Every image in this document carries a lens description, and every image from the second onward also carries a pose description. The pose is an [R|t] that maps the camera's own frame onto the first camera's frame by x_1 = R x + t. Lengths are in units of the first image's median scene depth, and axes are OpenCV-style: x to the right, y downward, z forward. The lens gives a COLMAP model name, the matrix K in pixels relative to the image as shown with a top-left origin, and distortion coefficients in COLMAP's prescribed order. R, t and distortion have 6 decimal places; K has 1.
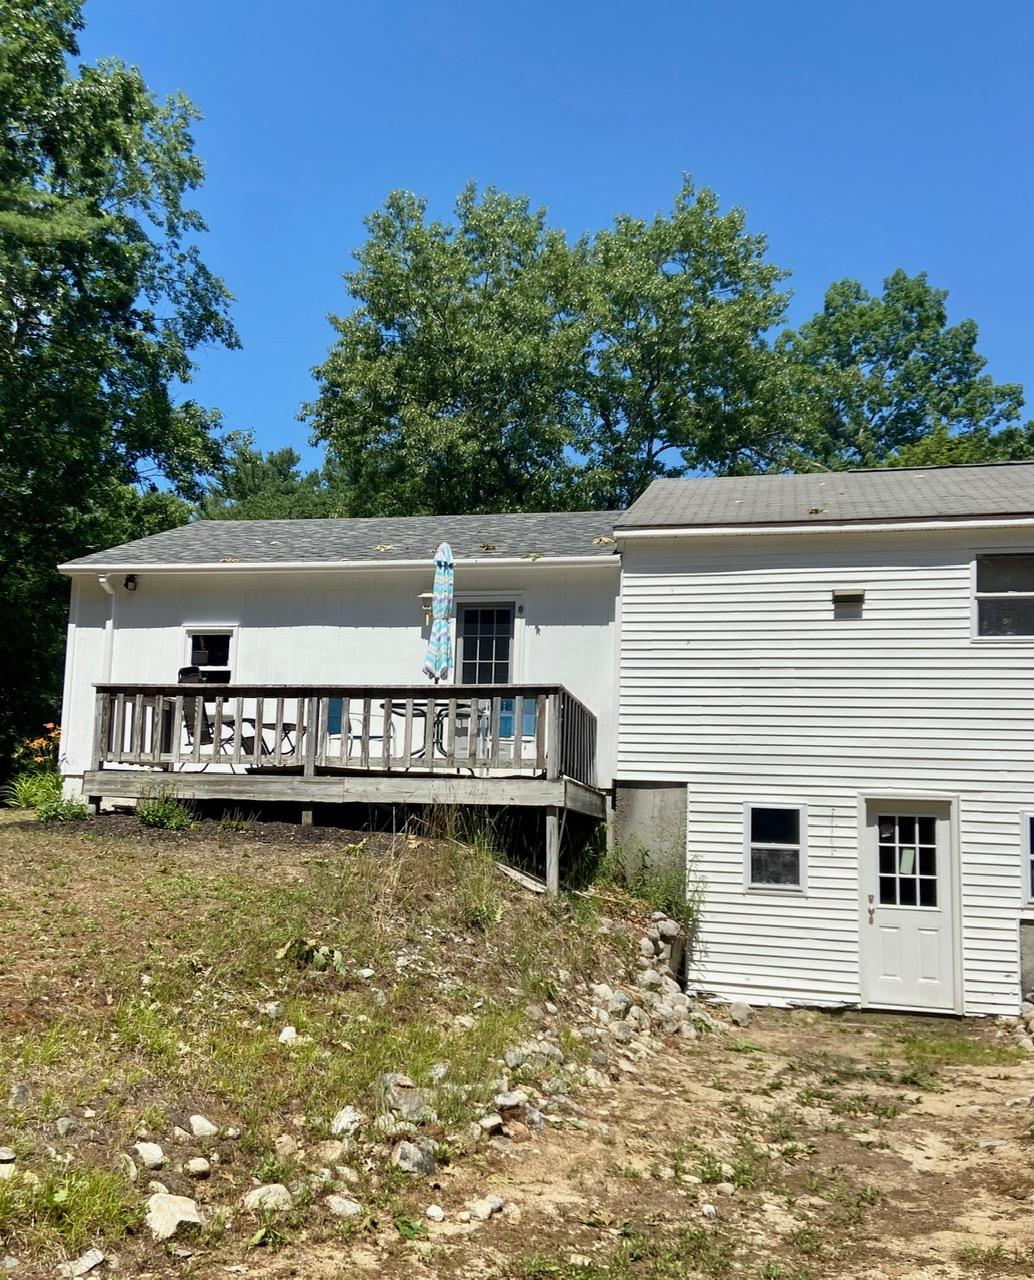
lens RADIAL K [[1161.9, 0, 518.0], [0, 1161.9, 704.6], [0, 0, 1]] dist [0.074010, -0.014758]
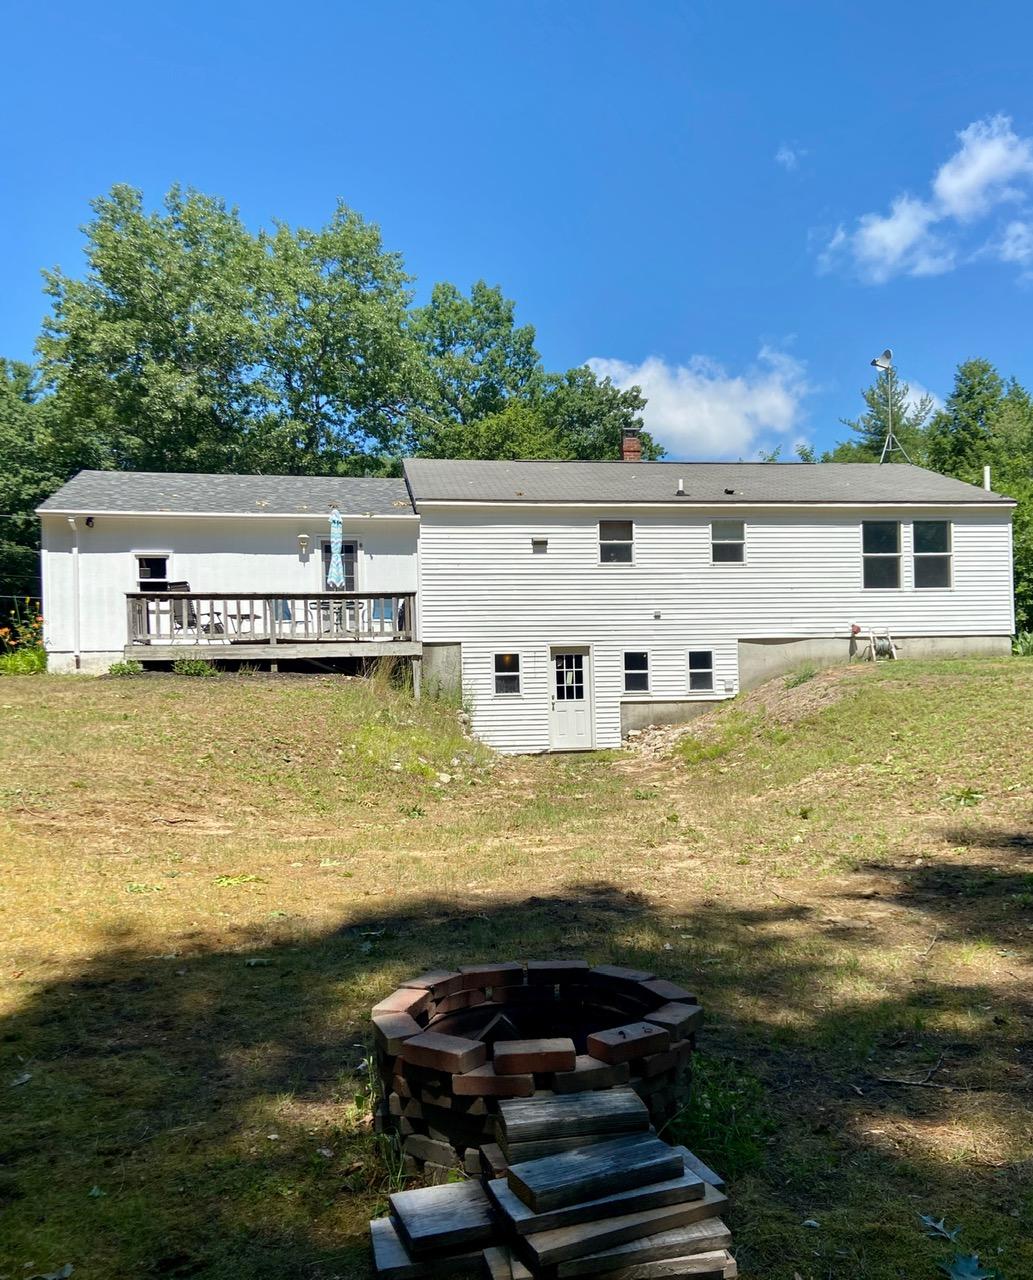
lens RADIAL K [[1161.9, 0, 517.5], [0, 1161.9, 704.6], [0, 0, 1]] dist [0.074010, -0.014758]
pose [[0.906358, -0.055861, 0.418801, -0.562856], [0.012383, 0.994308, 0.105826, -0.028973], [-0.422329, -0.090730, 0.901890, -0.723920]]
